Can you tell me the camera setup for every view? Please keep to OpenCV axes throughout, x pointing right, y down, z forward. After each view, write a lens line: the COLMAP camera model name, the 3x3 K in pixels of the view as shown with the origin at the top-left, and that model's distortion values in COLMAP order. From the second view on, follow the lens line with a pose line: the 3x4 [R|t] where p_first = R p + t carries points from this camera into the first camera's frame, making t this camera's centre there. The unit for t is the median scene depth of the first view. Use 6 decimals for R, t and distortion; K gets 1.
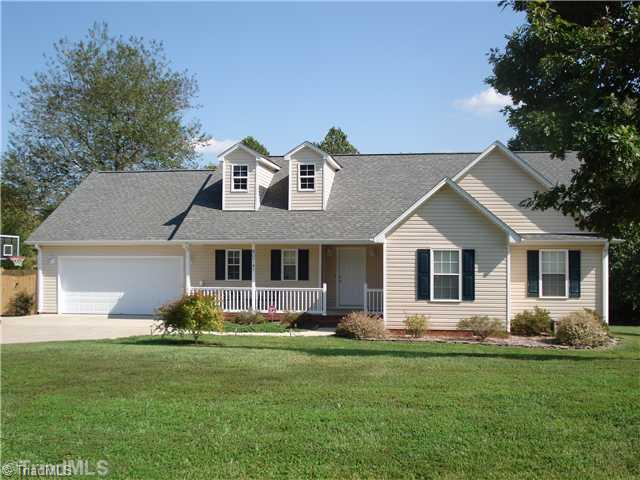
lens RADIAL K [[711.3, 0, 320.0], [0, 711.3, 240.0], [0, 0, 1]] dist [-0.009948, -0.018163]
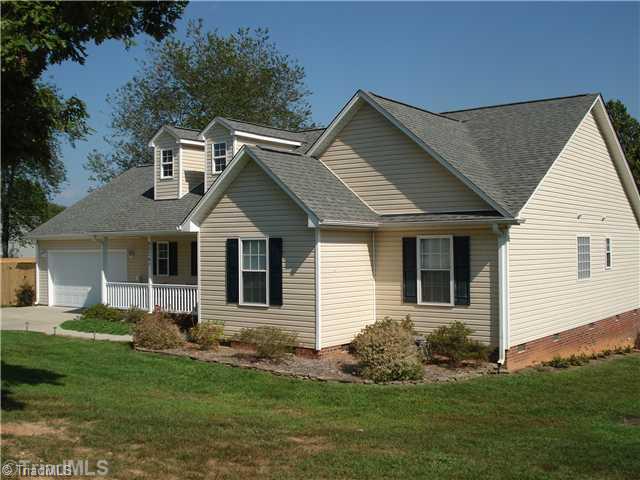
lens RADIAL K [[711.3, 0, 320.0], [0, 711.3, 240.0], [0, 0, 1]] dist [-0.009948, -0.018163]
pose [[0.879148, -0.014948, -0.476315, 0.600058], [0.019061, 0.999811, 0.003805, 0.013301], [0.476168, -0.012424, 0.879266, 0.352178]]
